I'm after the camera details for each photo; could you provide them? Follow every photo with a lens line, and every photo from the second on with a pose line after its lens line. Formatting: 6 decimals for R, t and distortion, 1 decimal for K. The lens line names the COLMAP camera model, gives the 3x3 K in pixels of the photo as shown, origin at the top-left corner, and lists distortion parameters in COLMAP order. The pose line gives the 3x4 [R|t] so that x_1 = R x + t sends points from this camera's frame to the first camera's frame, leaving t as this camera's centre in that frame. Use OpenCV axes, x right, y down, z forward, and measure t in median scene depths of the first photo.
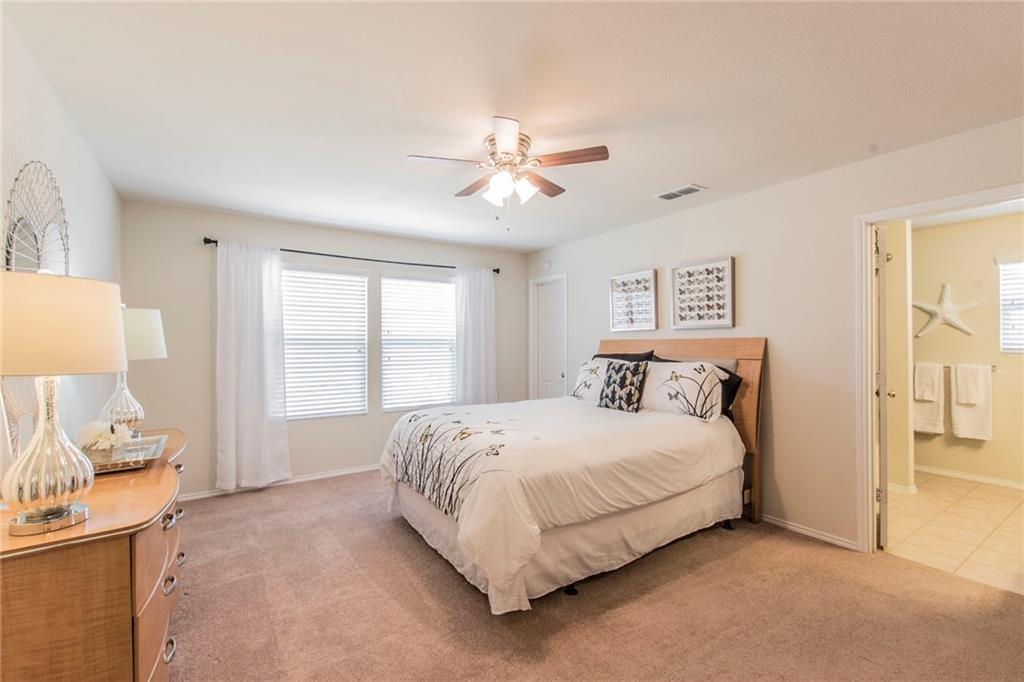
lens RADIAL K [[448.4, 0, 510.8], [0, 448.4, 336.6], [0, 0, 1]] dist [0.008719, -0.004127]
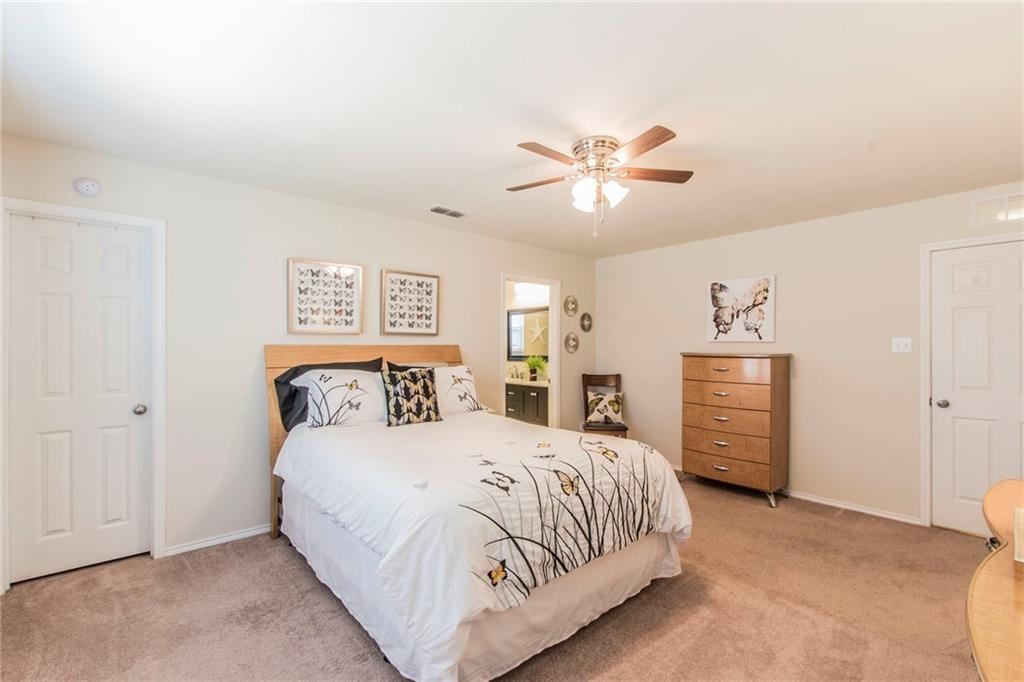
lens RADIAL K [[448.4, 0, 505.1], [0, 448.4, 342.7], [0, 0, 1]] dist [0.008719, -0.004127]
pose [[-0.084158, 0.010800, 0.996394, -0.575786], [-0.008972, 0.999893, -0.011596, 0.008050], [-0.996412, -0.009916, -0.084053, 0.759742]]
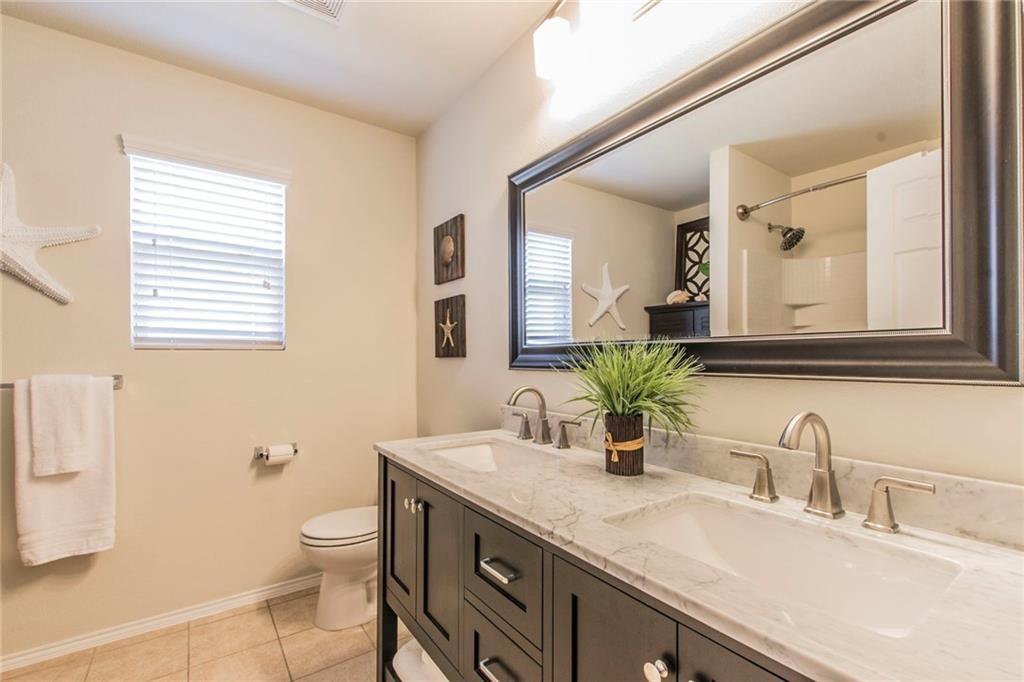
lens RADIAL K [[448.4, 0, 511.5], [0, 448.4, 355.7], [0, 0, 1]] dist [0.008719, -0.004127]
pose [[0.006532, -0.000558, 0.999979, 0.630262], [-0.005180, 0.999986, 0.000591, 0.042586], [-0.999965, -0.005183, 0.006529, 0.608634]]
